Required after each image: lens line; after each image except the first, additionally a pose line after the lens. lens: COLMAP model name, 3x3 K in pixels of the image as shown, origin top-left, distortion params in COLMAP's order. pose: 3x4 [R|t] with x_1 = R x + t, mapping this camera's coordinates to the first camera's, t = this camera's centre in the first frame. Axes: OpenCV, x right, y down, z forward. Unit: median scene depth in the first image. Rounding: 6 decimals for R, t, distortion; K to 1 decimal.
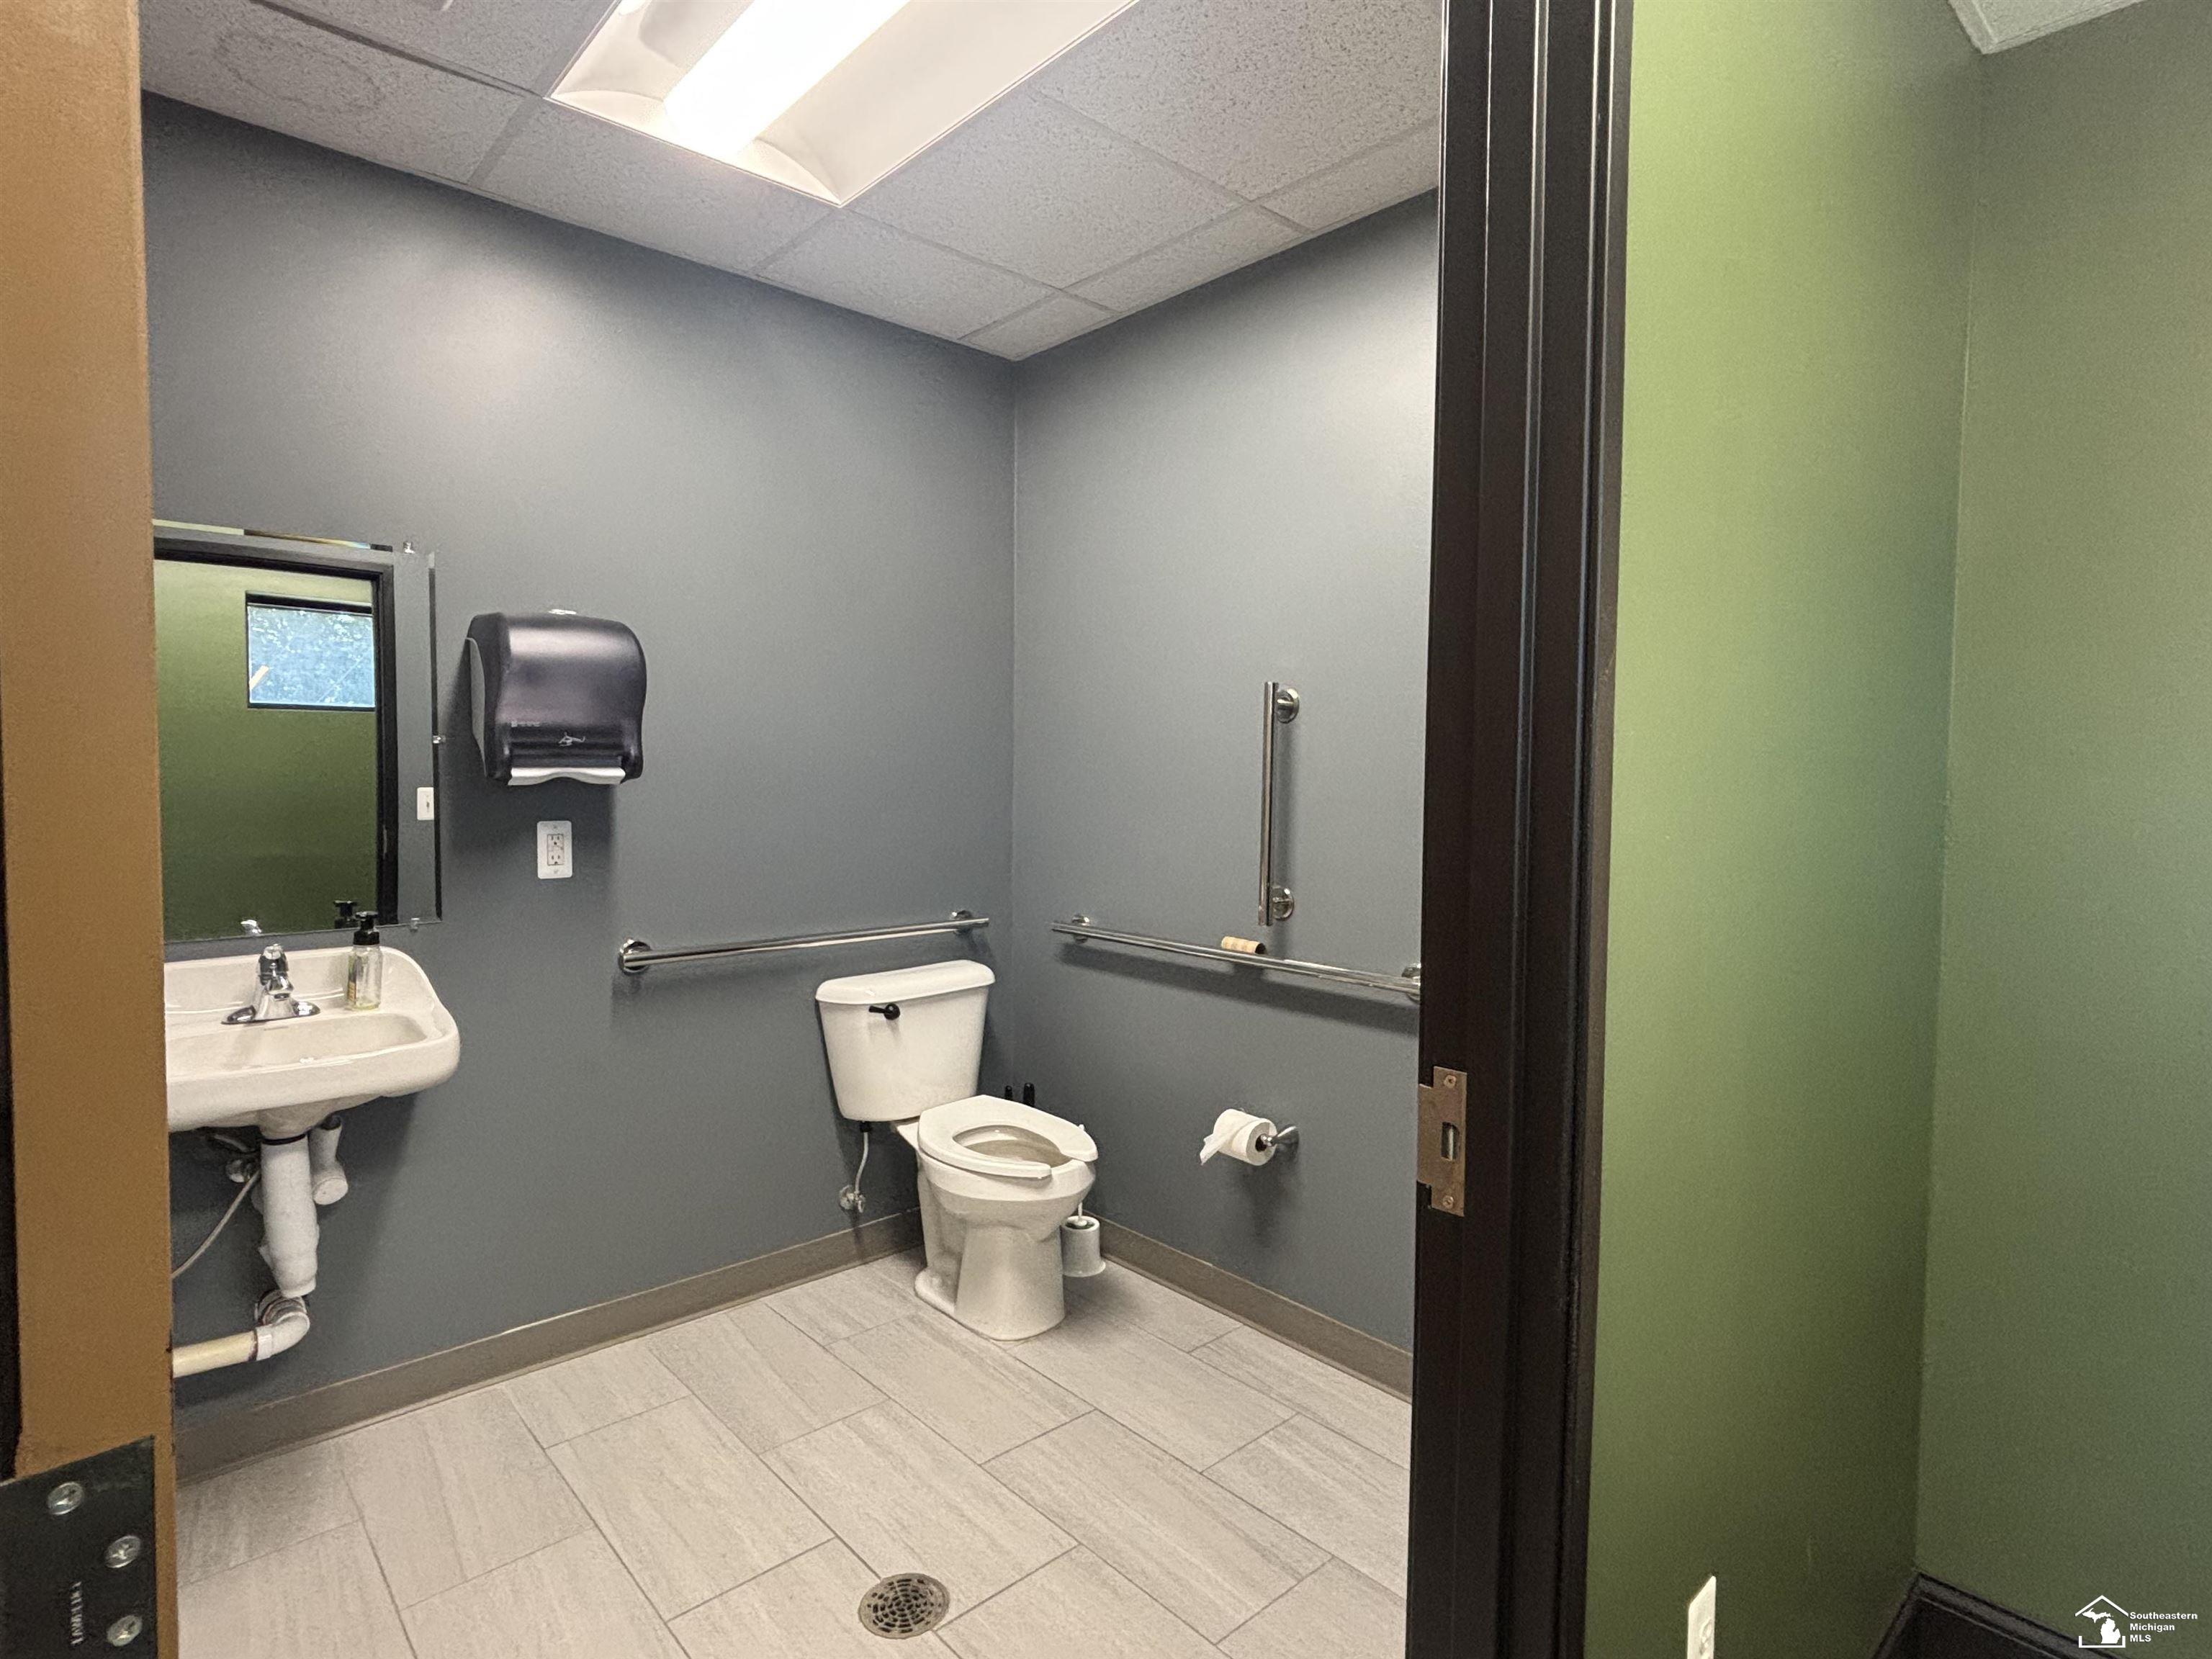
lens RADIAL K [[1158.0, 0, 1106.0], [0, 1158.0, 829.5], [0, 0, 1]] dist [-0.002331, -0.001009]
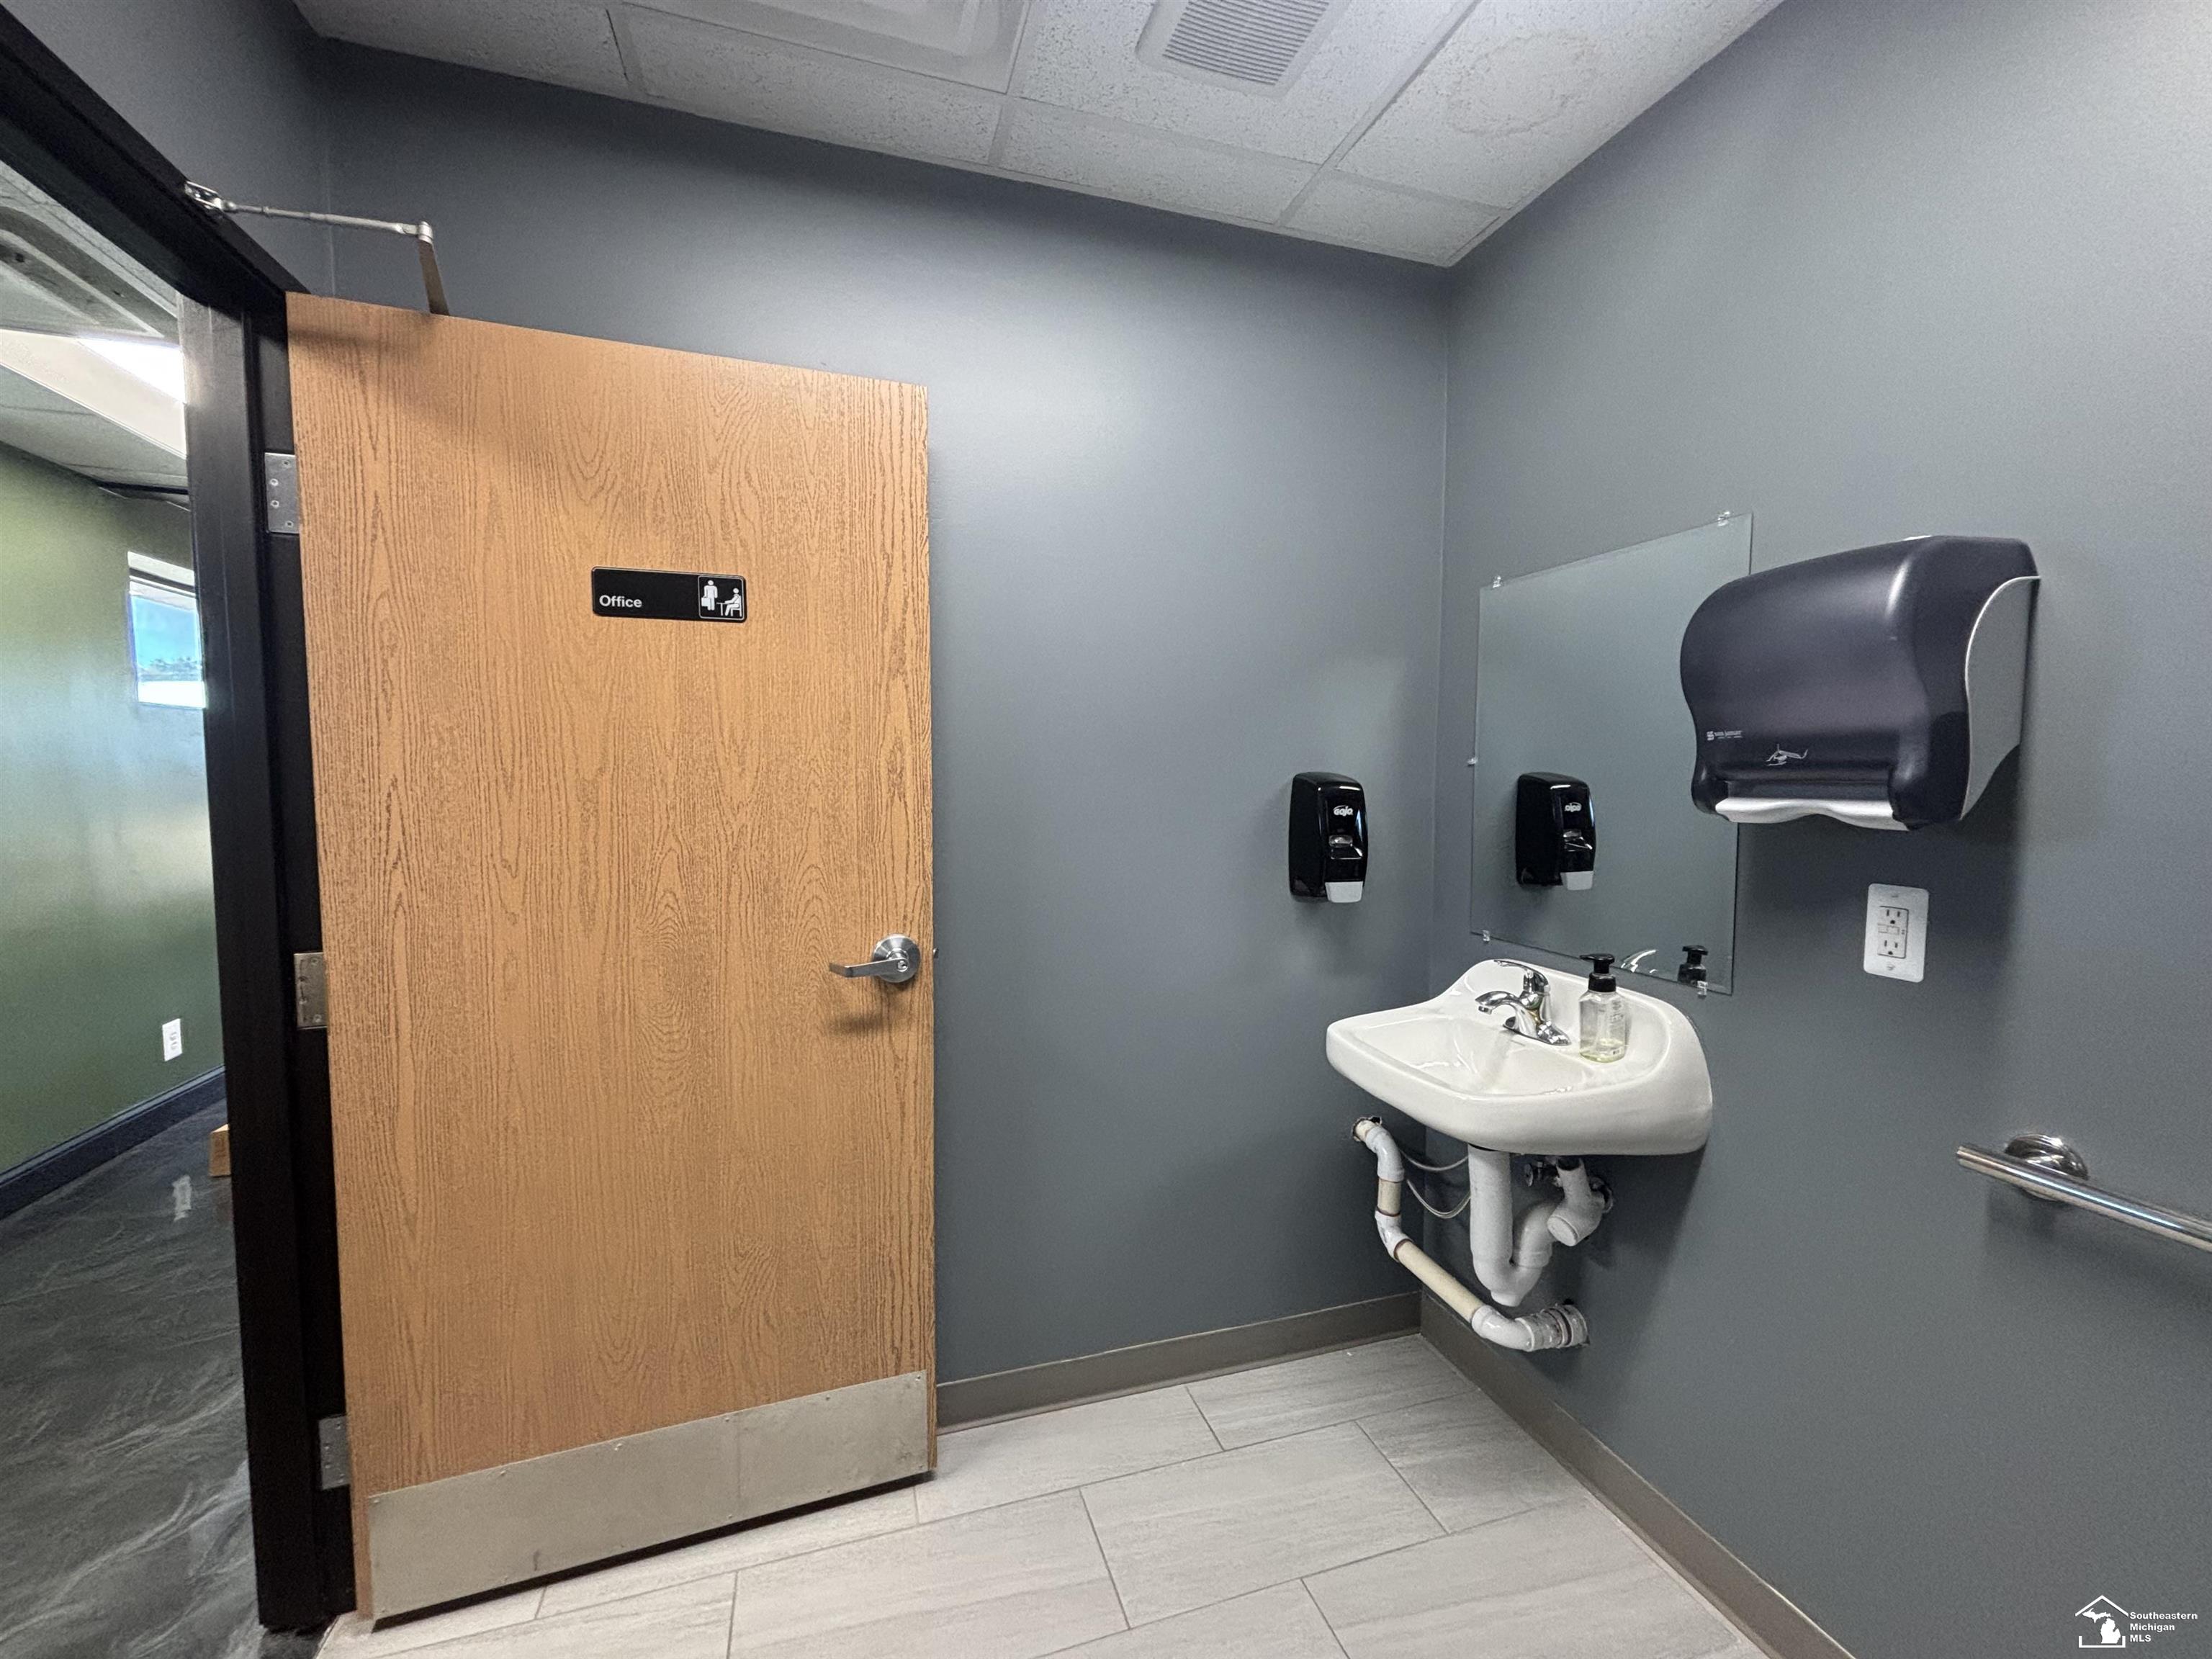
lens RADIAL K [[893.5, 0, 1106.0], [0, 893.5, 829.5], [0, 0, 1]] dist [-0.000894, -0.000123]
pose [[-0.417399, 0.042056, -0.907750, 0.138688], [-0.053222, 0.996082, 0.070621, -0.051760], [0.907163, 0.077789, -0.413525, 0.864712]]
